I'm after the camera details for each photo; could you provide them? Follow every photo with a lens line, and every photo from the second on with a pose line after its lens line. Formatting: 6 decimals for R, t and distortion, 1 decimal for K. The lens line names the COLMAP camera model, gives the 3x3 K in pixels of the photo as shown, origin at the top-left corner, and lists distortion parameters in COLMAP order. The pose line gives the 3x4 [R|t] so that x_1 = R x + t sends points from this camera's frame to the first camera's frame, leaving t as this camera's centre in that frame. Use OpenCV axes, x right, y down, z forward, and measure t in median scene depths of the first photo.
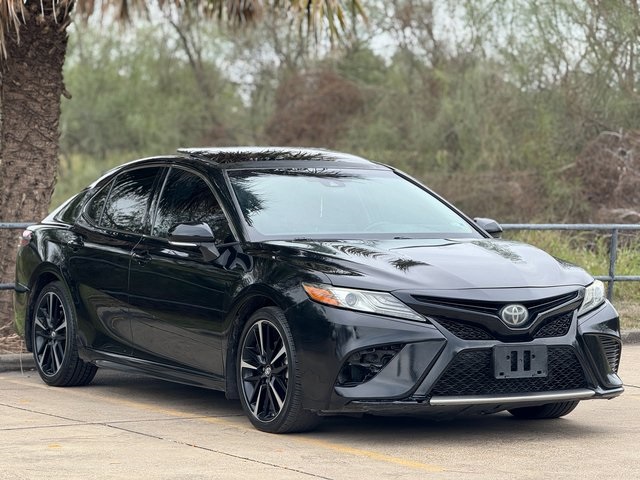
lens RADIAL K [[2282.7, 0, 320.0], [0, 2282.7, 240.0], [0, 0, 1]] dist [0.290540, 1.223789]
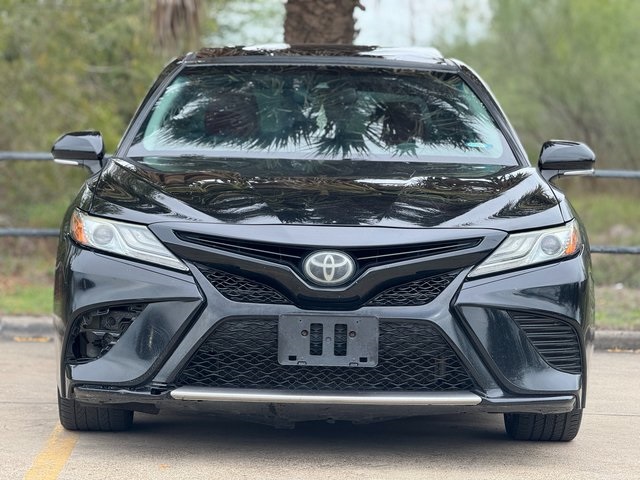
lens RADIAL K [[2282.7, 0, 320.0], [0, 2282.7, 240.0], [0, 0, 1]] dist [0.290540, 1.223789]
pose [[0.879857, 0.032125, -0.474151, 0.385087], [-0.034309, 0.999403, 0.004046, 0.022536], [0.473998, 0.012708, 0.880434, 0.437569]]
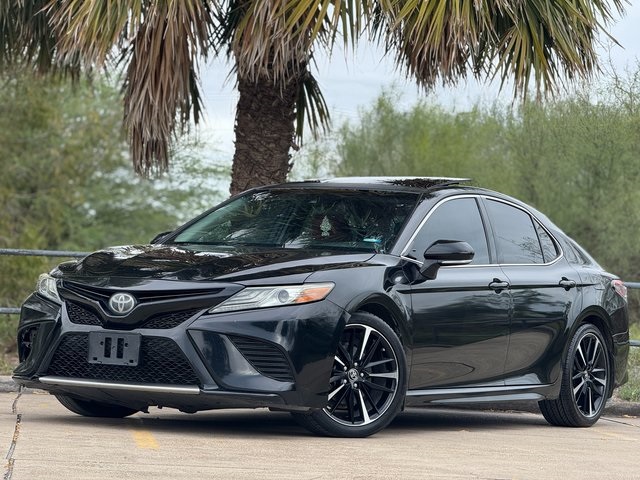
lens RADIAL K [[2282.7, 0, 320.0], [0, 2282.7, 240.0], [0, 0, 1]] dist [0.290540, 1.223789]
pose [[0.492611, -0.006693, -0.870224, 1.013009], [-0.077909, 0.995616, -0.051759, 0.050468], [0.866755, 0.093296, 0.489929, 0.576082]]
